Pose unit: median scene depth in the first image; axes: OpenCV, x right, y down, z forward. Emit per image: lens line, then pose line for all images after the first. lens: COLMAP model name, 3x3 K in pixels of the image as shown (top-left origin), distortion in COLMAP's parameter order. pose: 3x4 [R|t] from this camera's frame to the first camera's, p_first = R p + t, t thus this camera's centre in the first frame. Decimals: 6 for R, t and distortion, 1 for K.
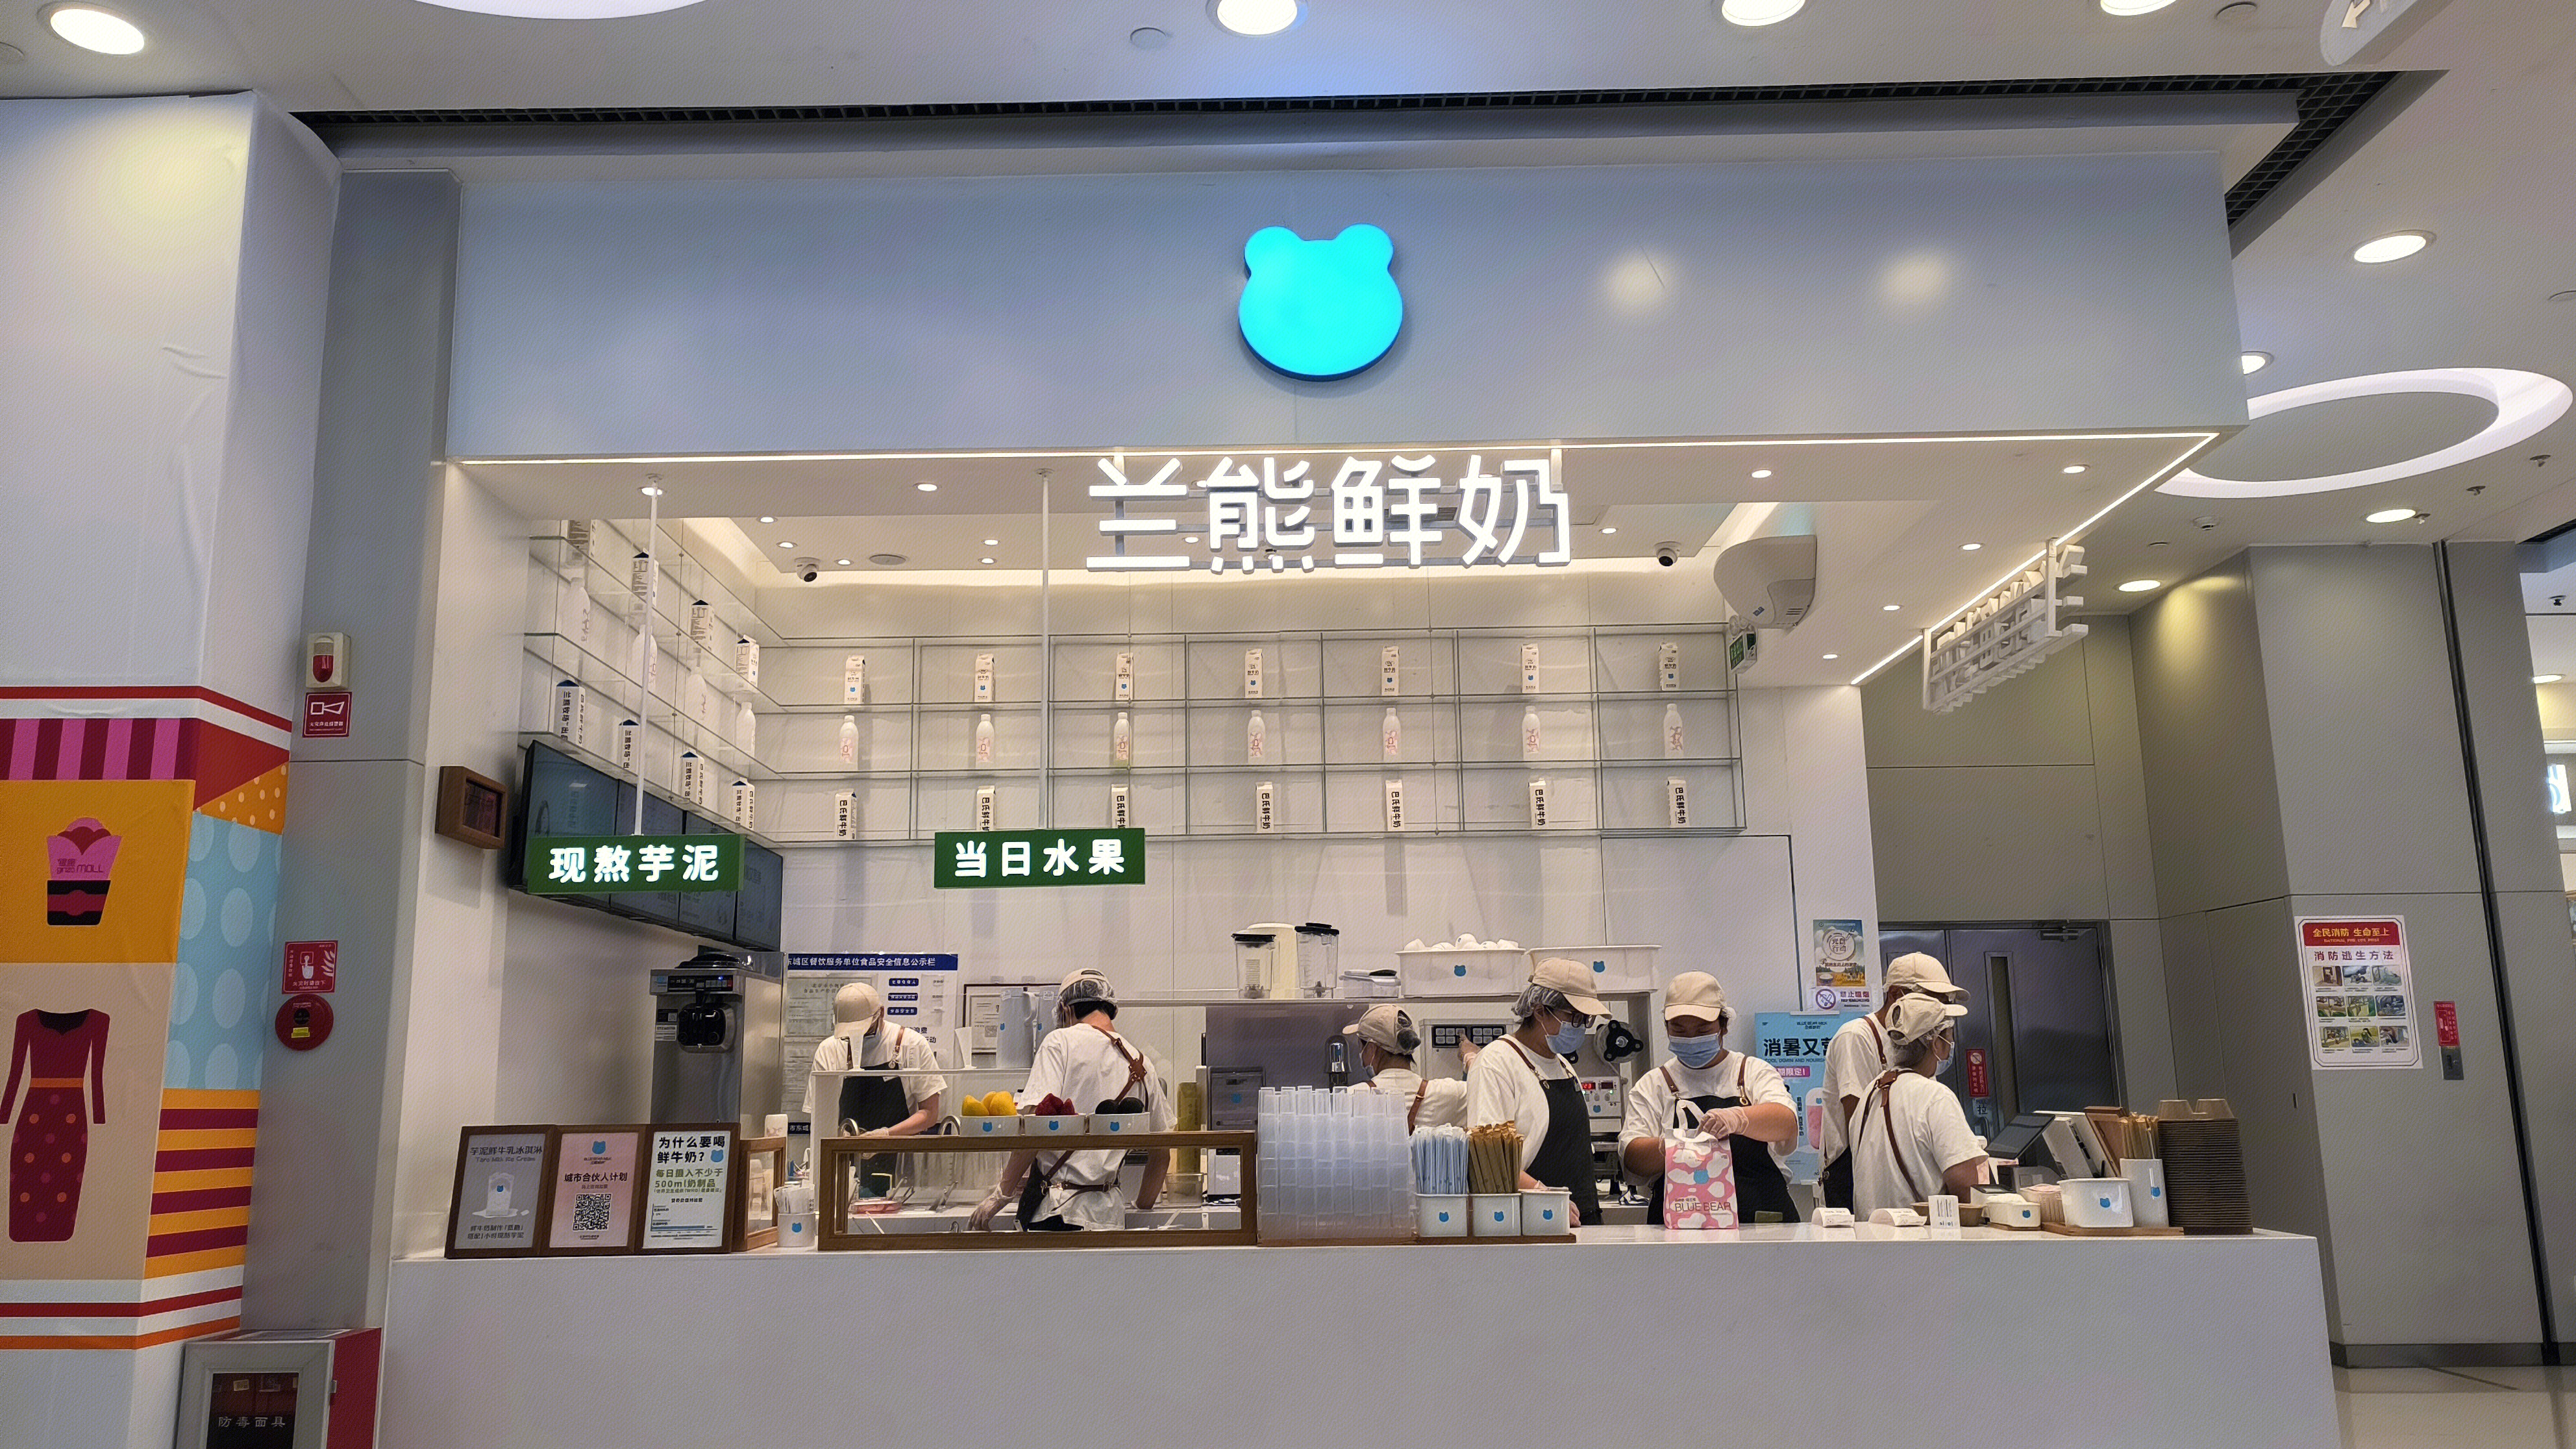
lens RADIAL K [[1922.8, 0, 1266.6], [0, 1922.8, 723.6], [0, 0, 1]] dist [0.041381, -0.007349]
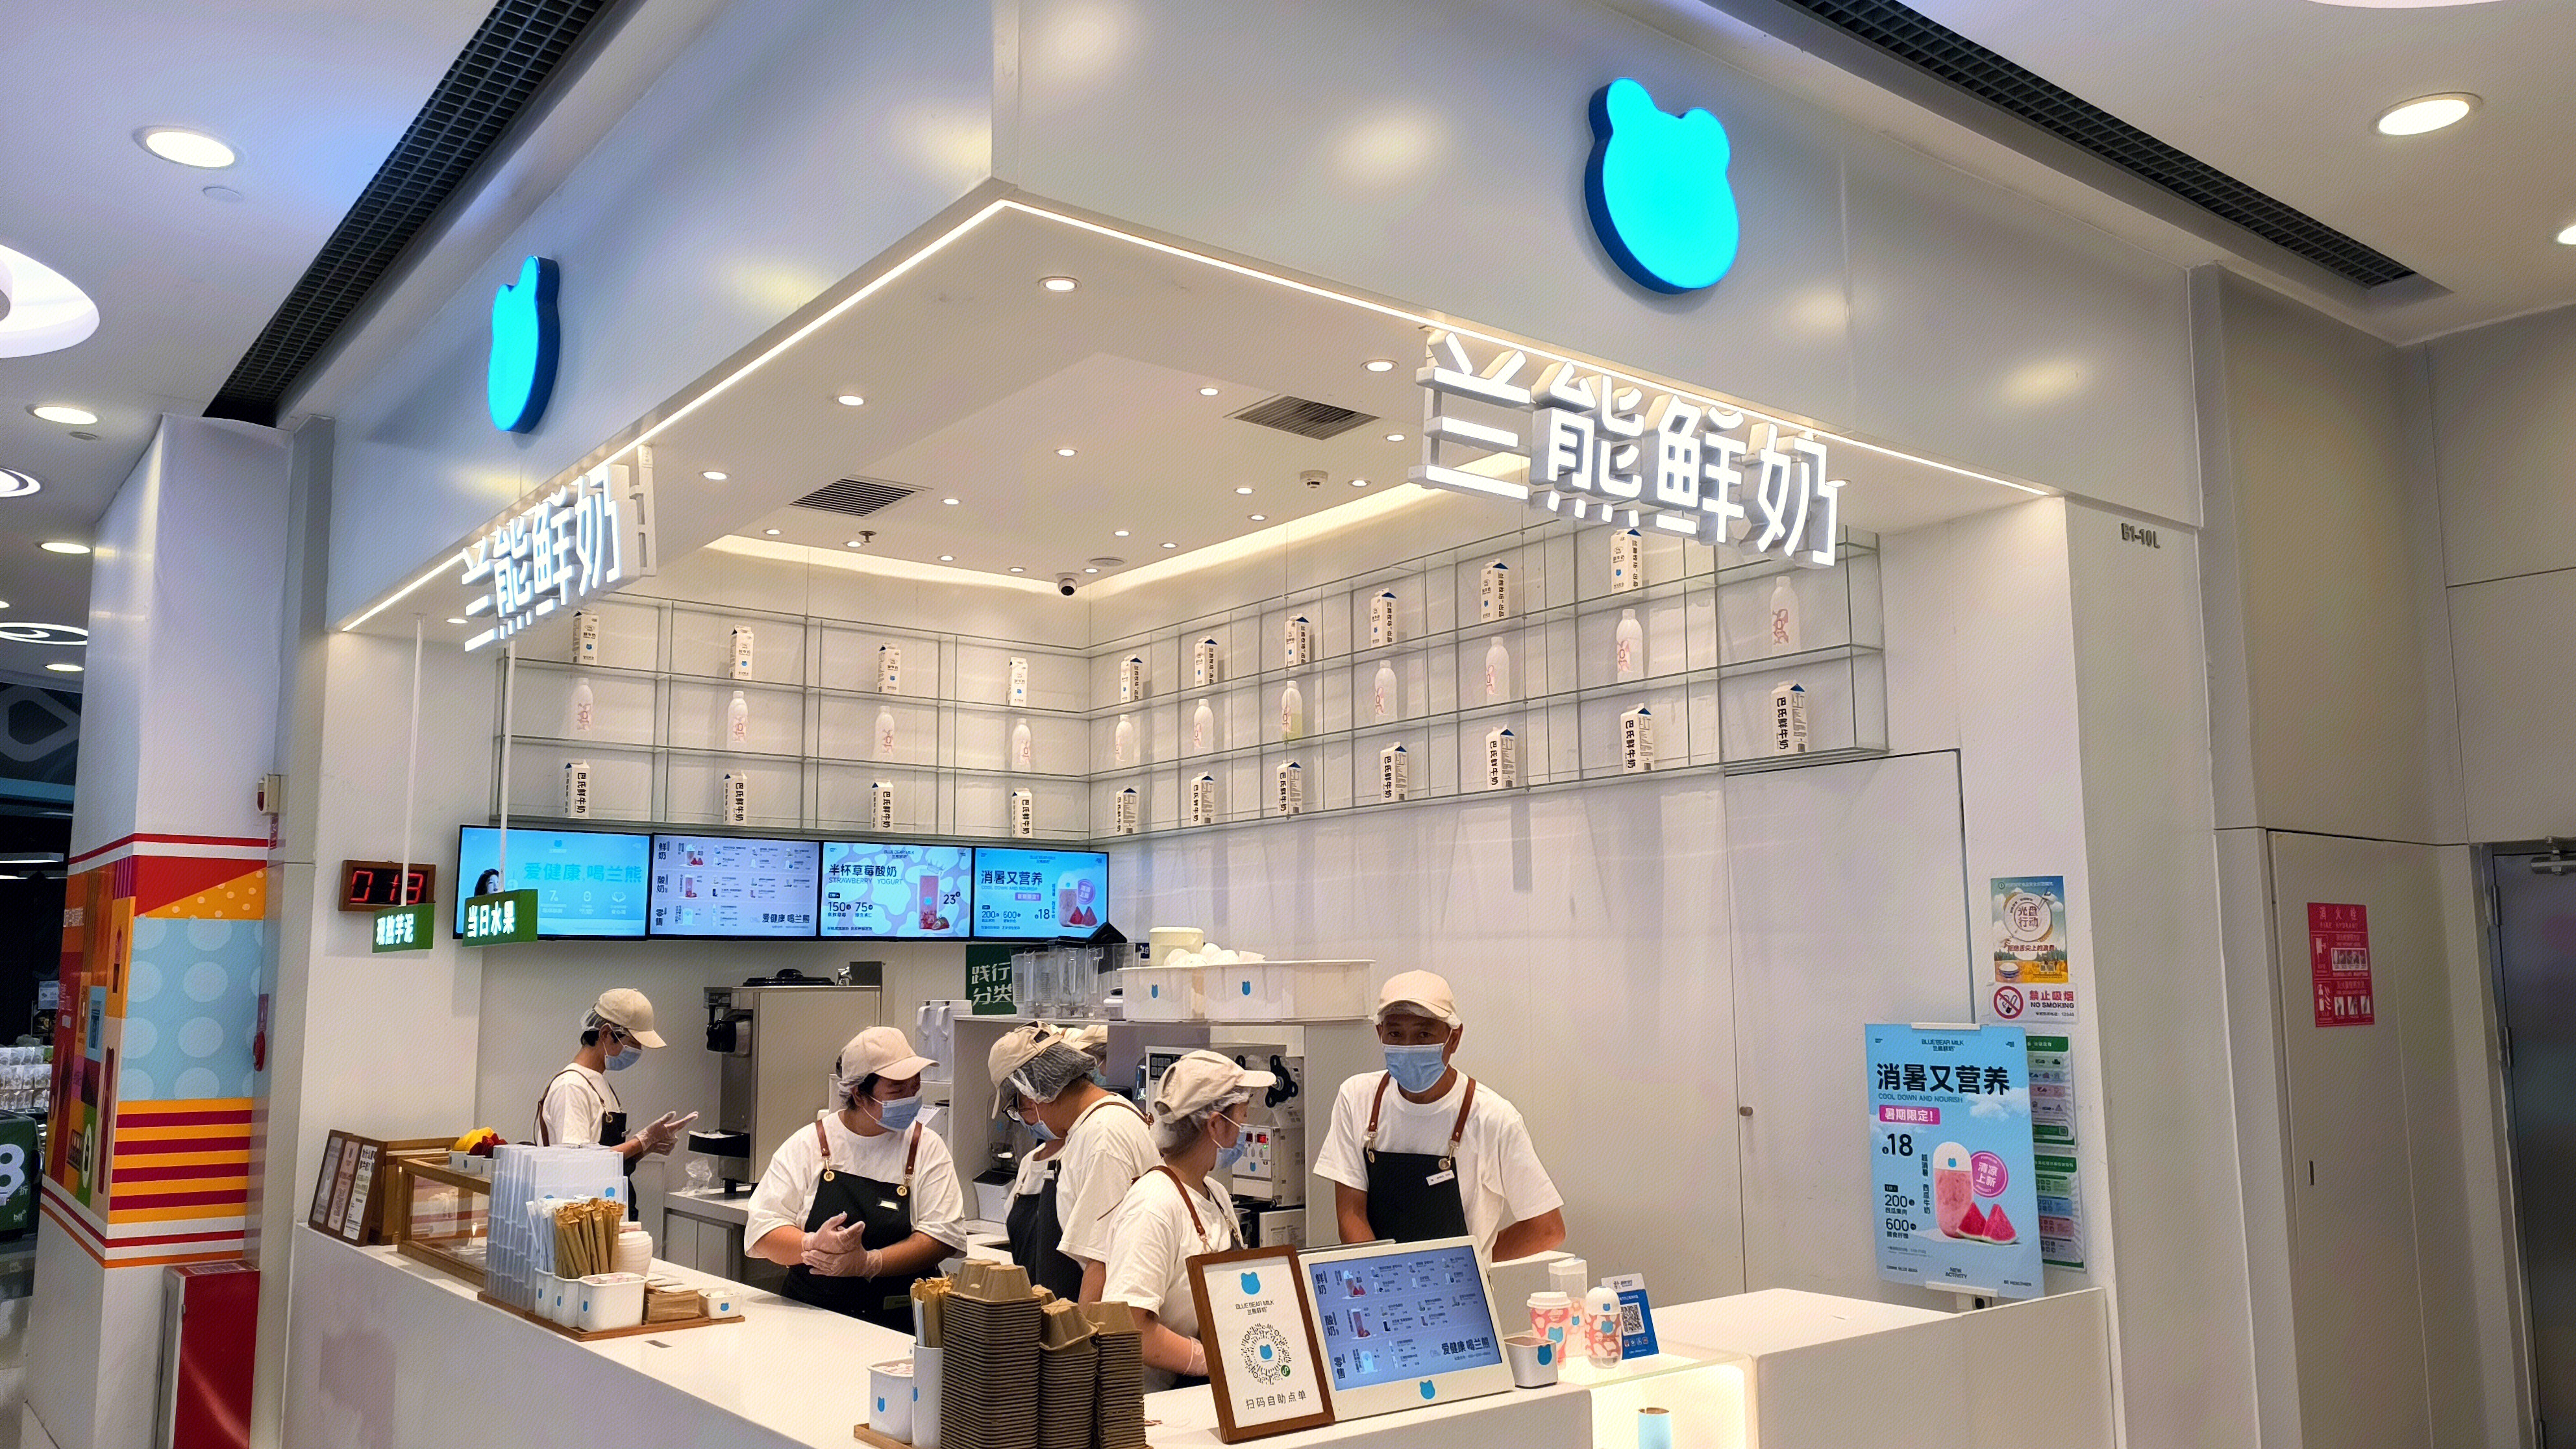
lens RADIAL K [[1922.8, 0, 1271.3], [0, 1922.8, 718.1], [0, 0, 1]] dist [0.041381, -0.007349]
pose [[0.605794, -0.100084, -0.789302, 0.650134], [0.146502, 0.989125, -0.012981, 0.022690], [0.782018, -0.107770, 0.613868, 0.426403]]
